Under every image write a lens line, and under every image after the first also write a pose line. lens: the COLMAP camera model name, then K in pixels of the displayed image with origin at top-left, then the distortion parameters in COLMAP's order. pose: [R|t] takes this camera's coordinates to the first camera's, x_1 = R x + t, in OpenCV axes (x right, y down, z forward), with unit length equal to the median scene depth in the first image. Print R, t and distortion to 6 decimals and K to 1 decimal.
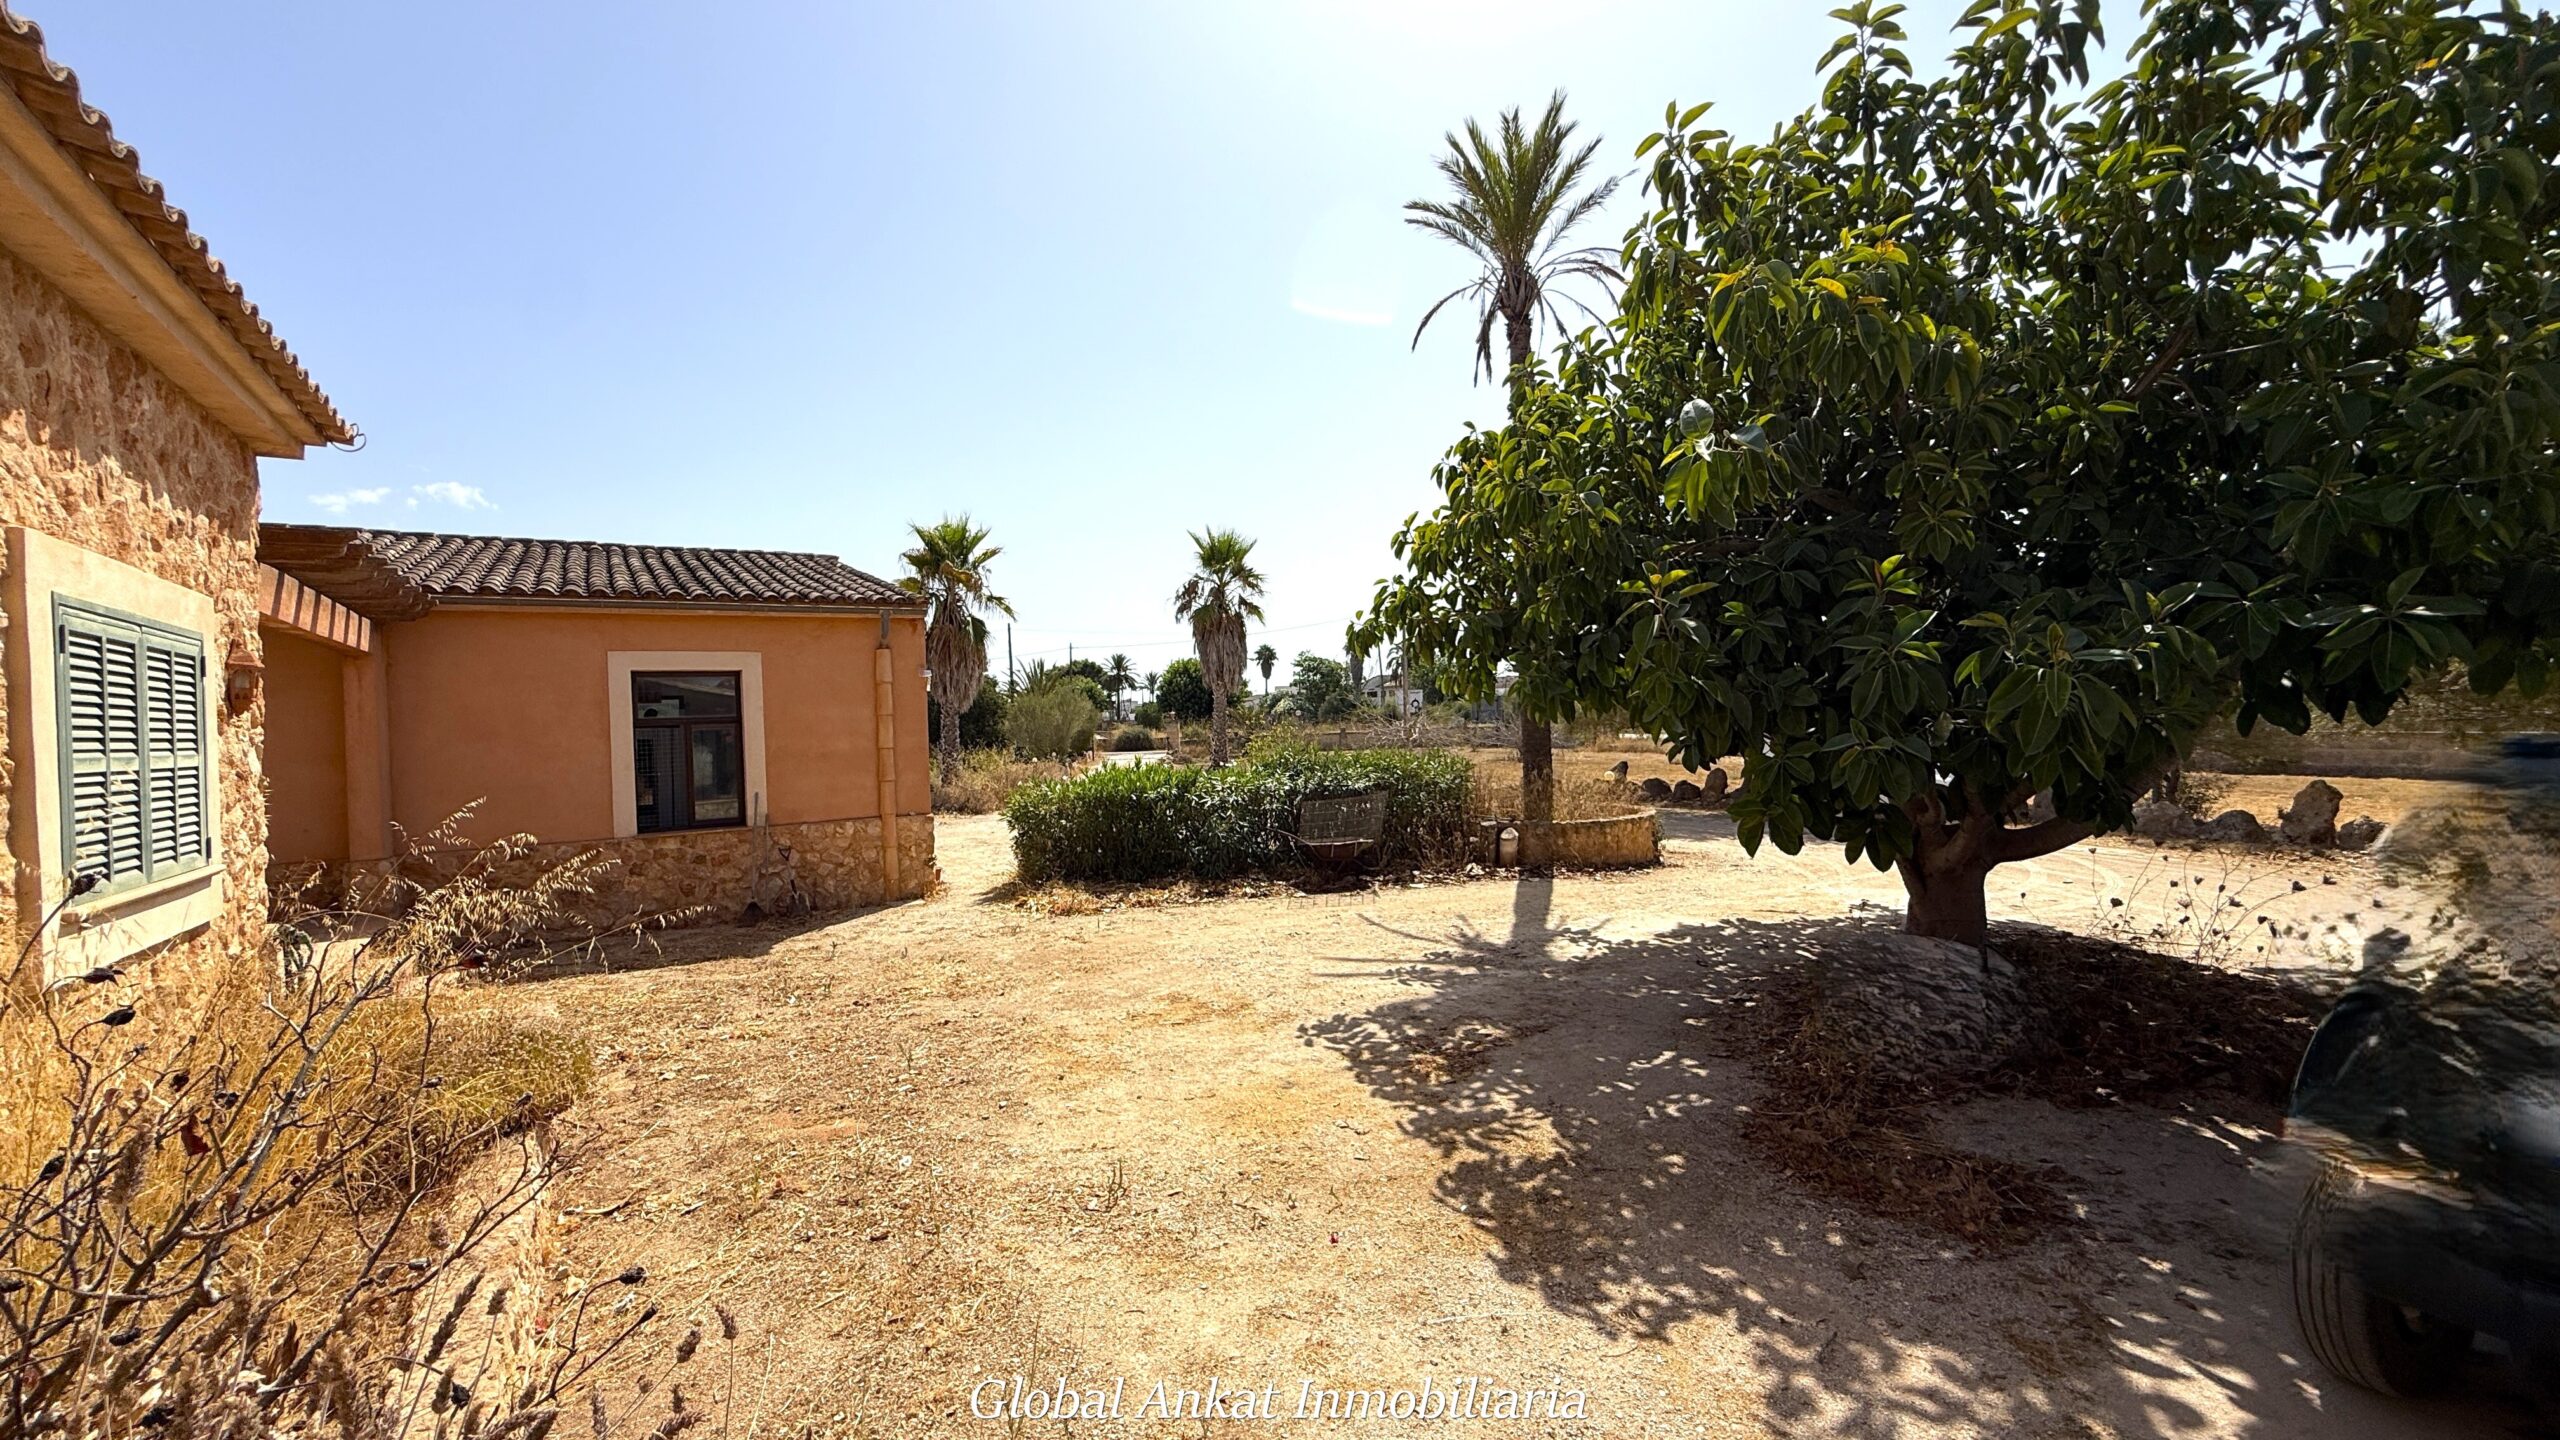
lens RADIAL K [[1023.2, 0, 1277.3], [0, 1023.2, 719.2], [0, 0, 1]] dist [-0.000901, 0.000322]
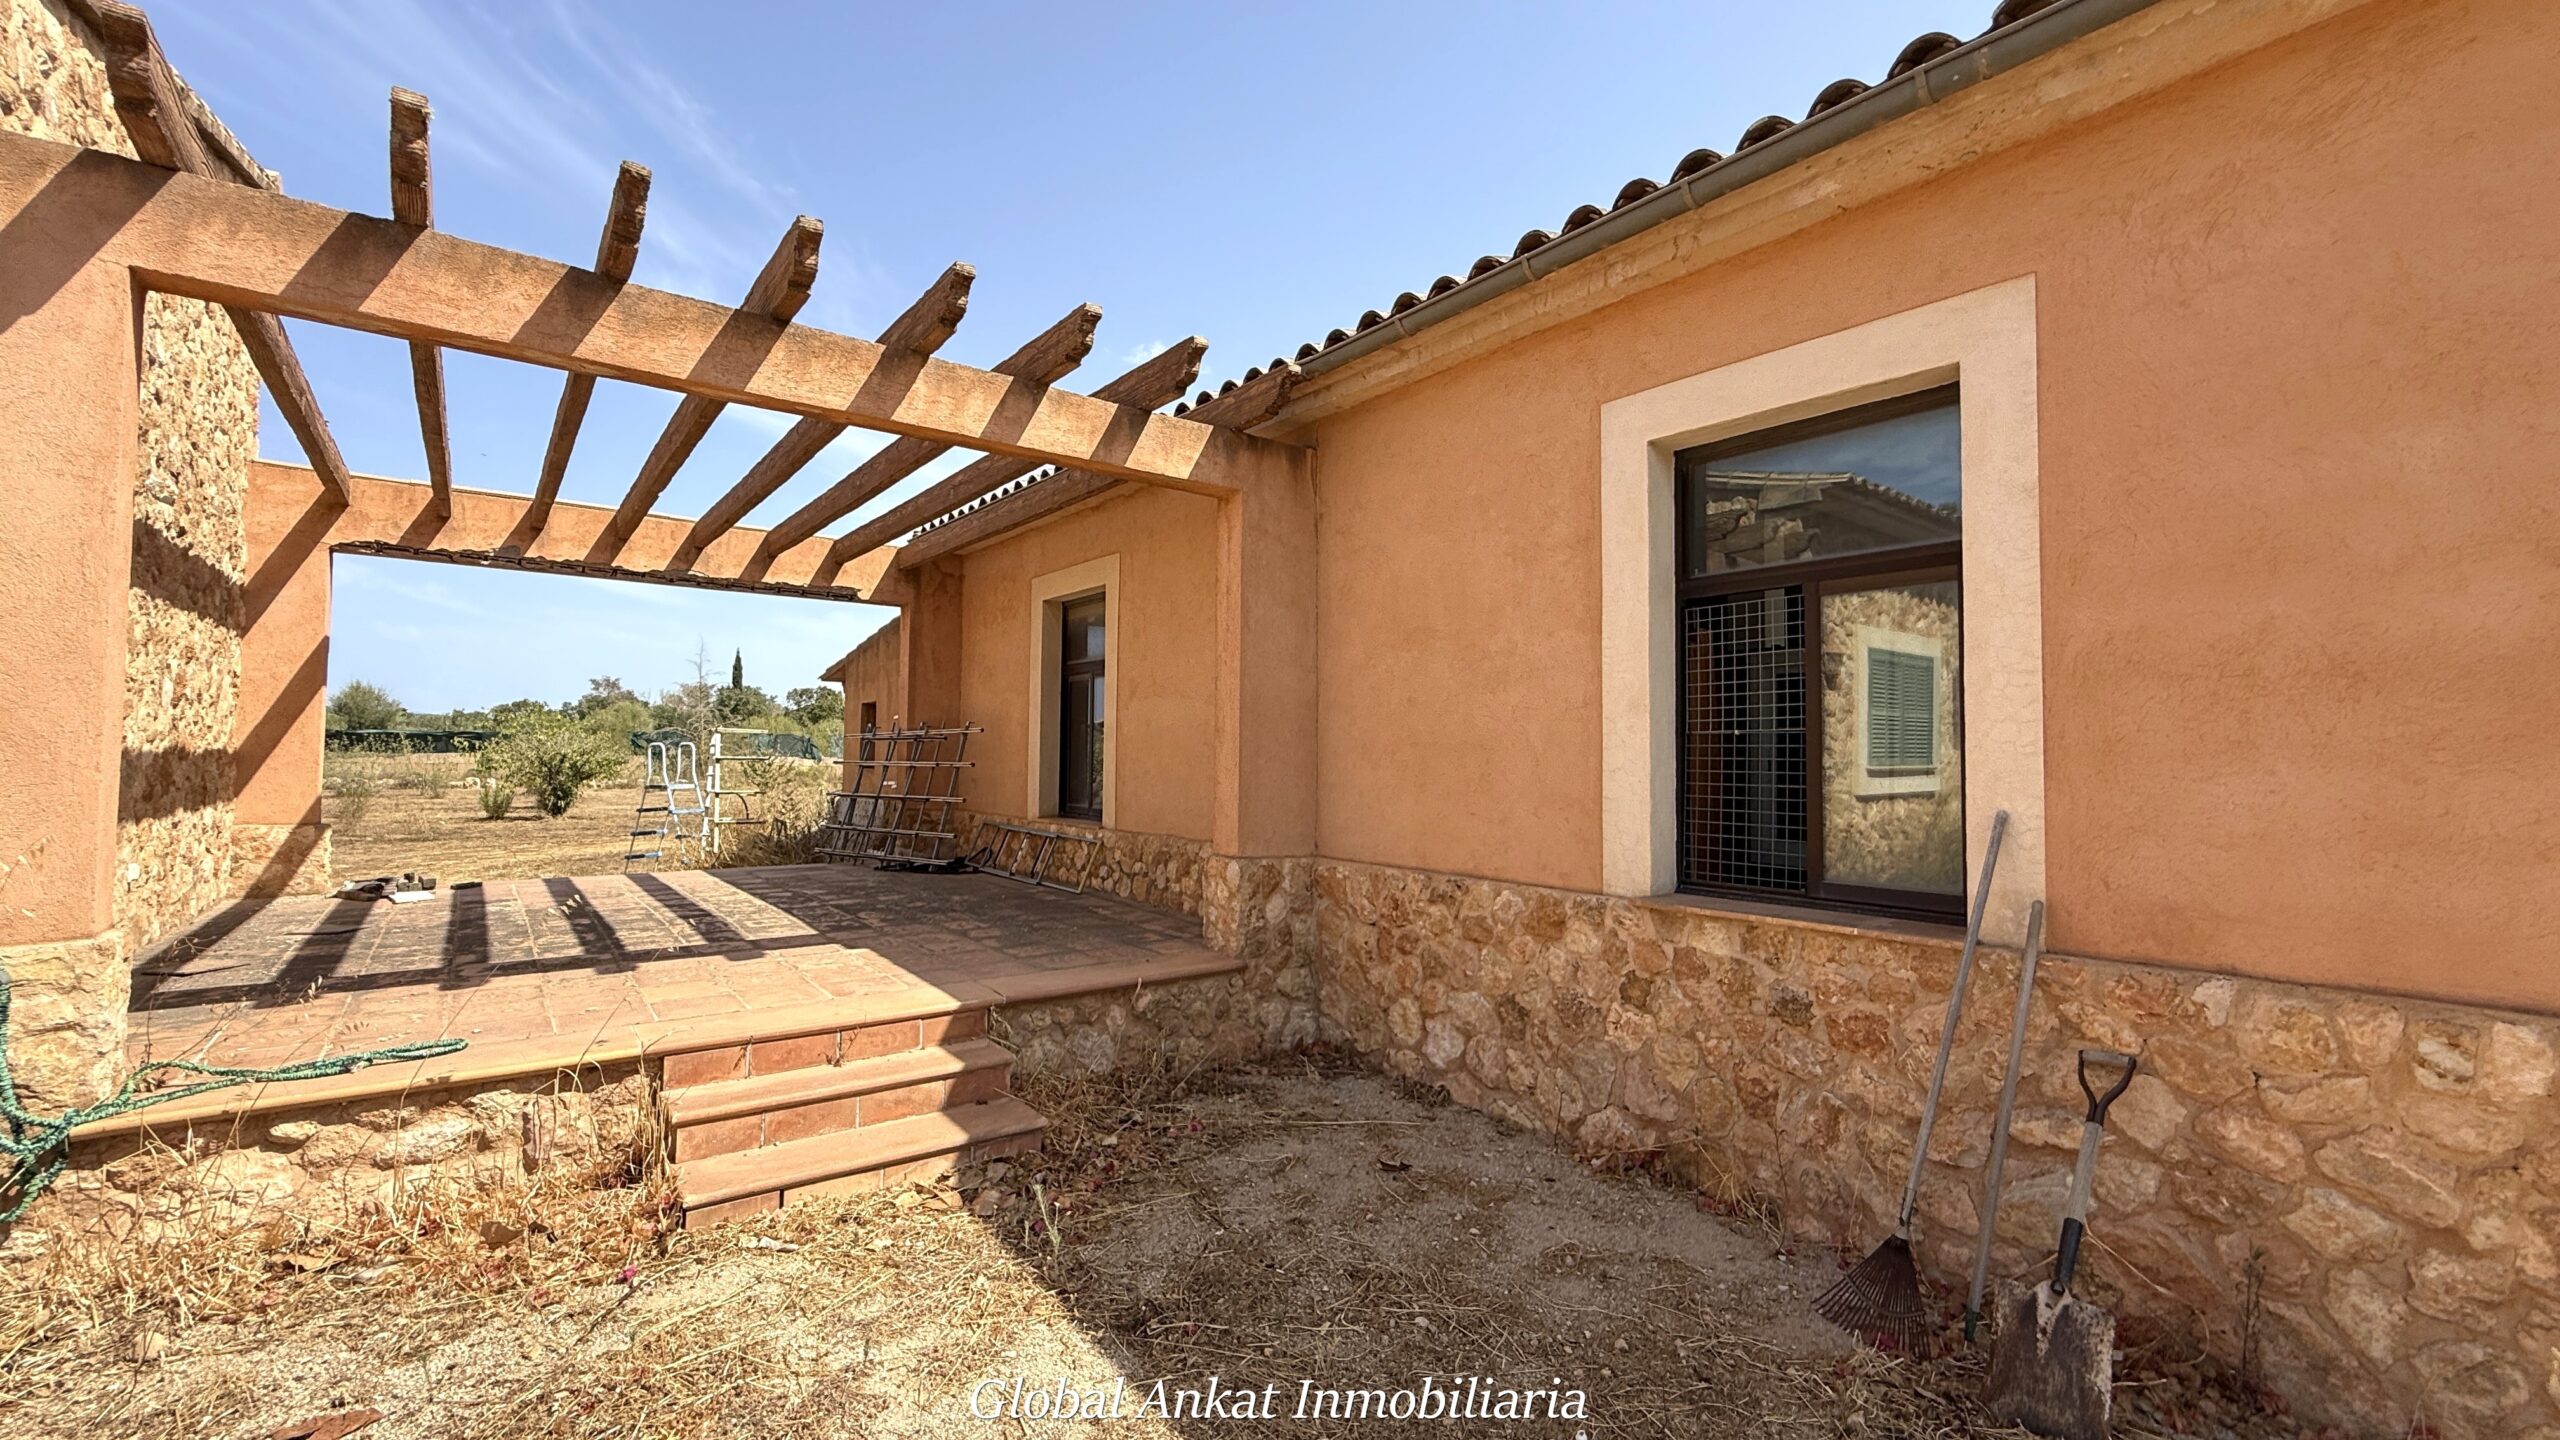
lens RADIAL K [[1023.2, 0, 1276.5], [0, 1023.2, 720.9], [0, 0, 1]] dist [-0.000901, 0.000322]
pose [[0.079121, 0.004793, -0.996854, -0.269399], [-0.012313, 0.999917, 0.003831, 0.050776], [0.996789, 0.011971, 0.079173, 0.812060]]
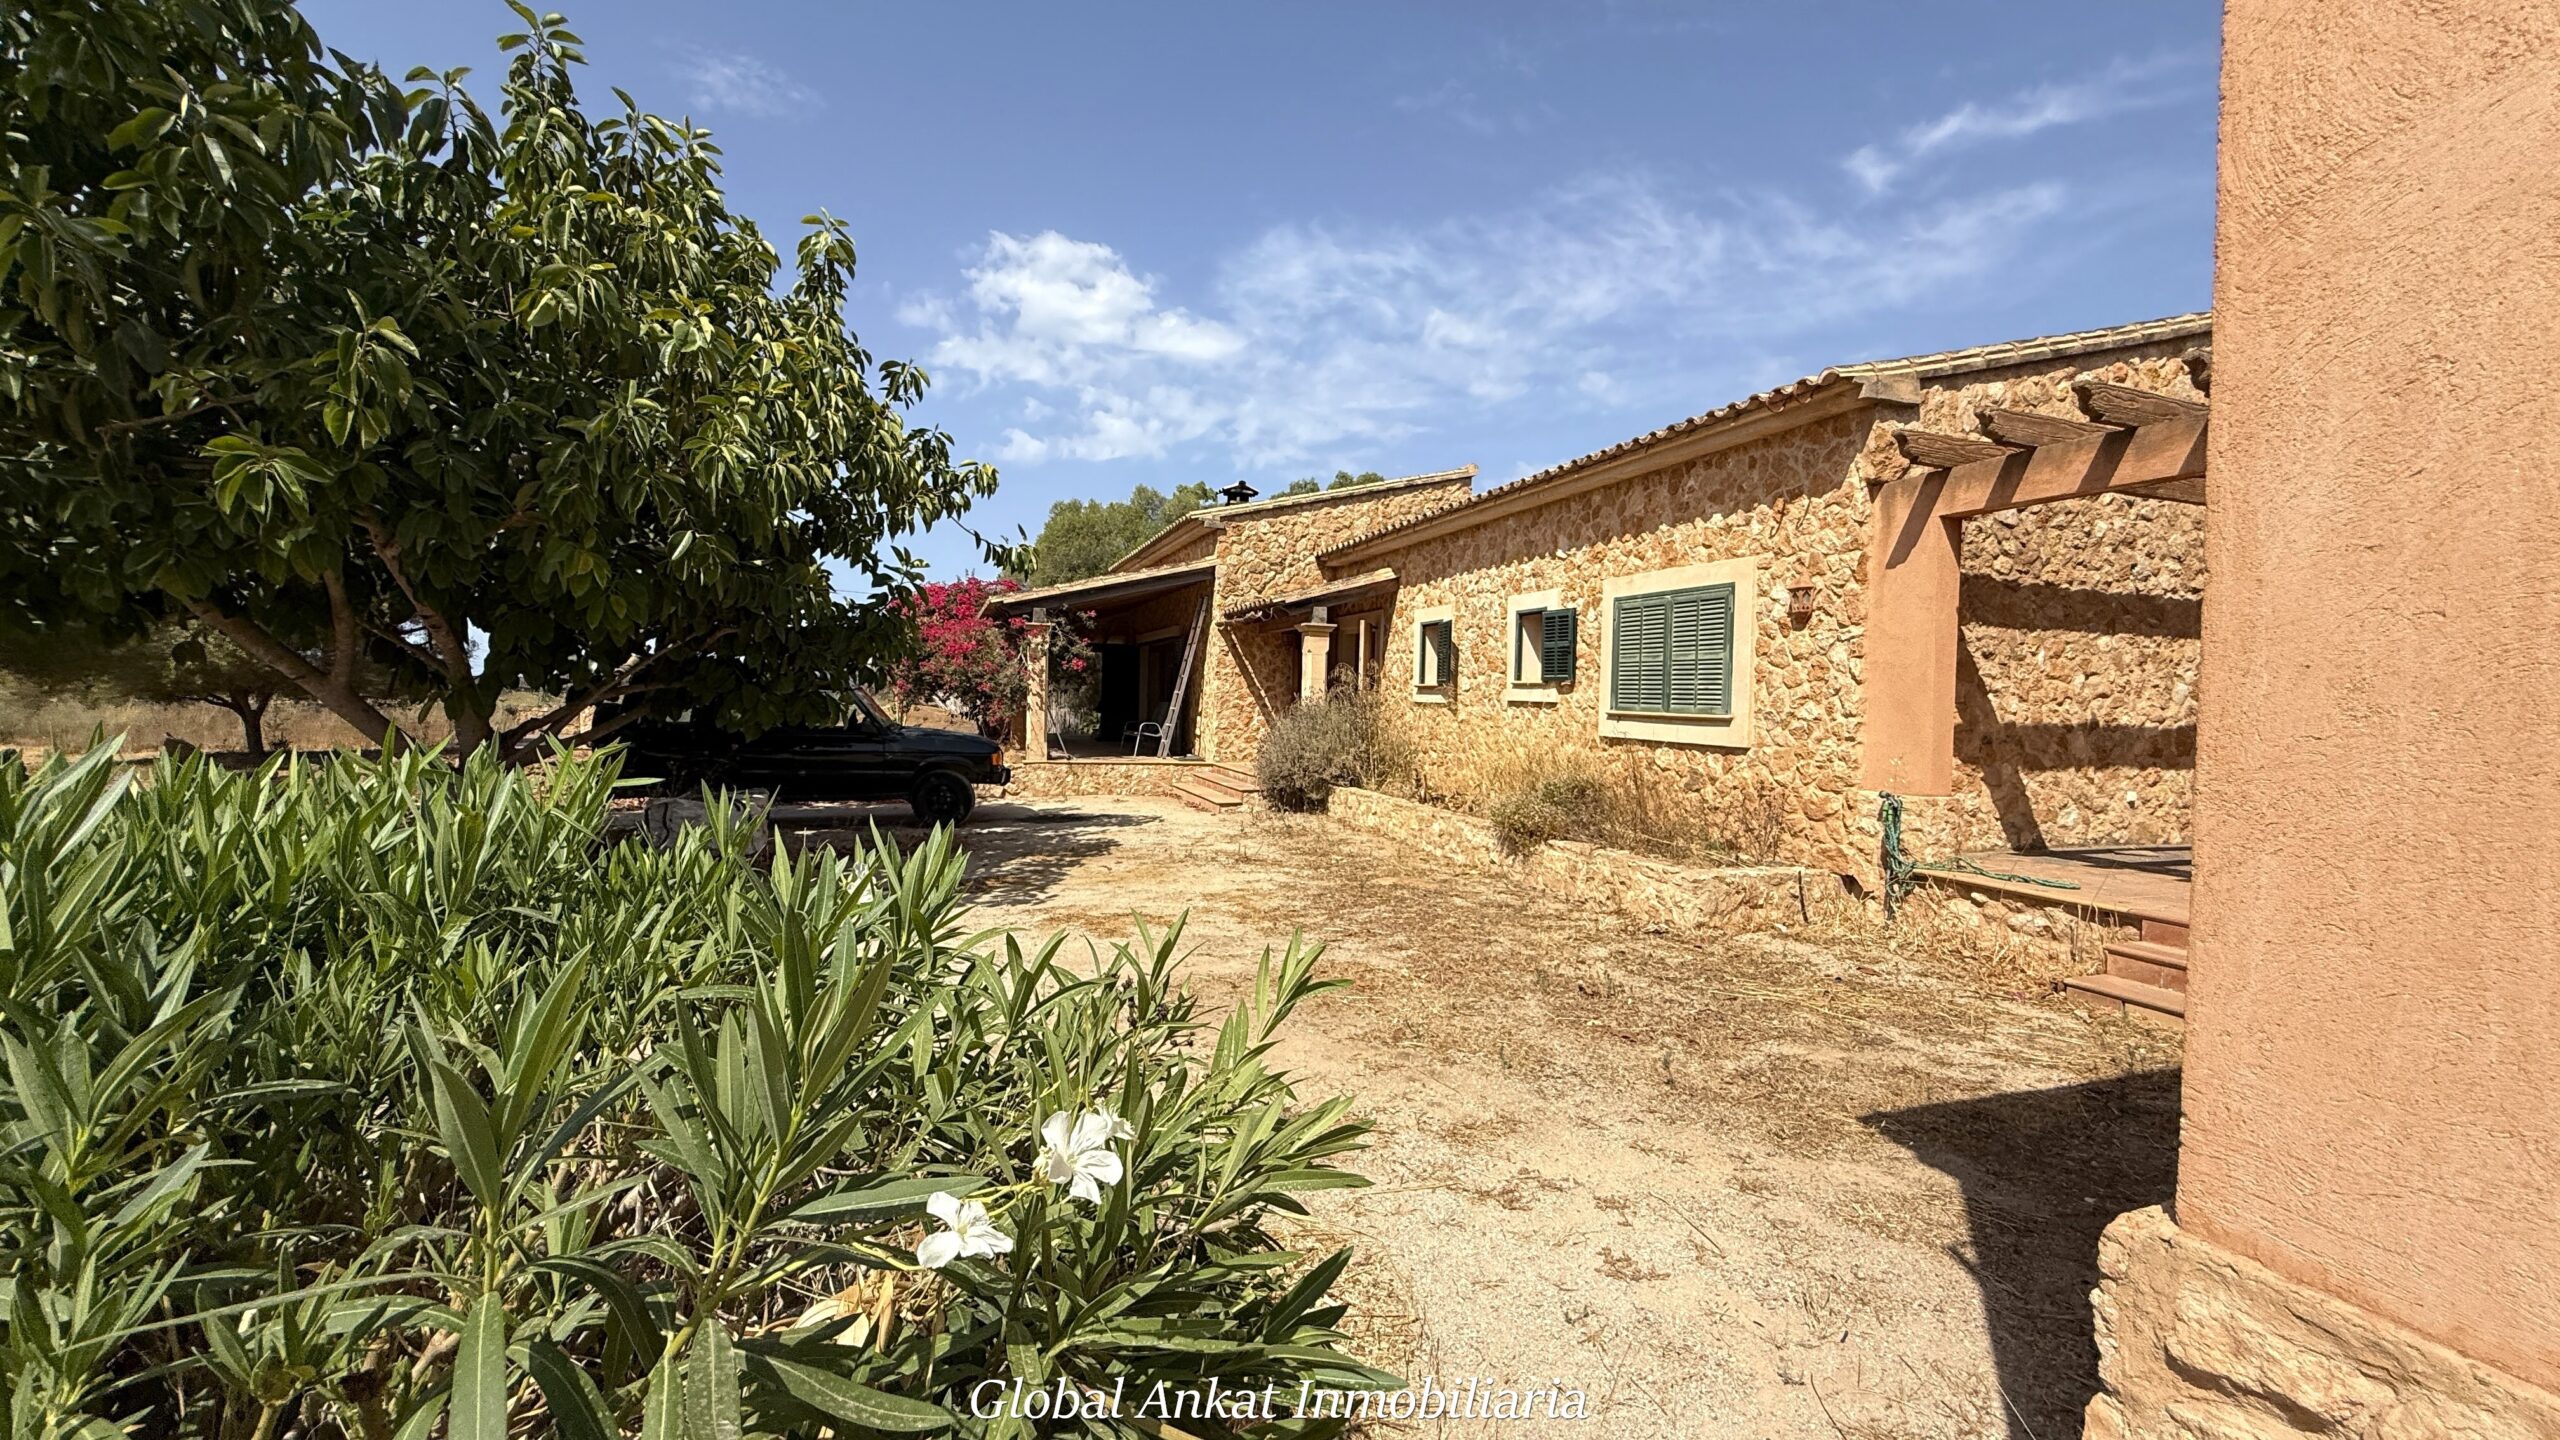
lens RADIAL K [[1023.2, 0, 1270.7], [0, 1023.2, 713.6], [0, 0, 1]] dist [-0.000901, 0.000322]
pose [[-0.965290, 0.007271, 0.261079, -0.320569], [0.008416, 0.999959, 0.003268, 0.053297], [-0.261045, 0.005352, -0.965312, 1.232334]]
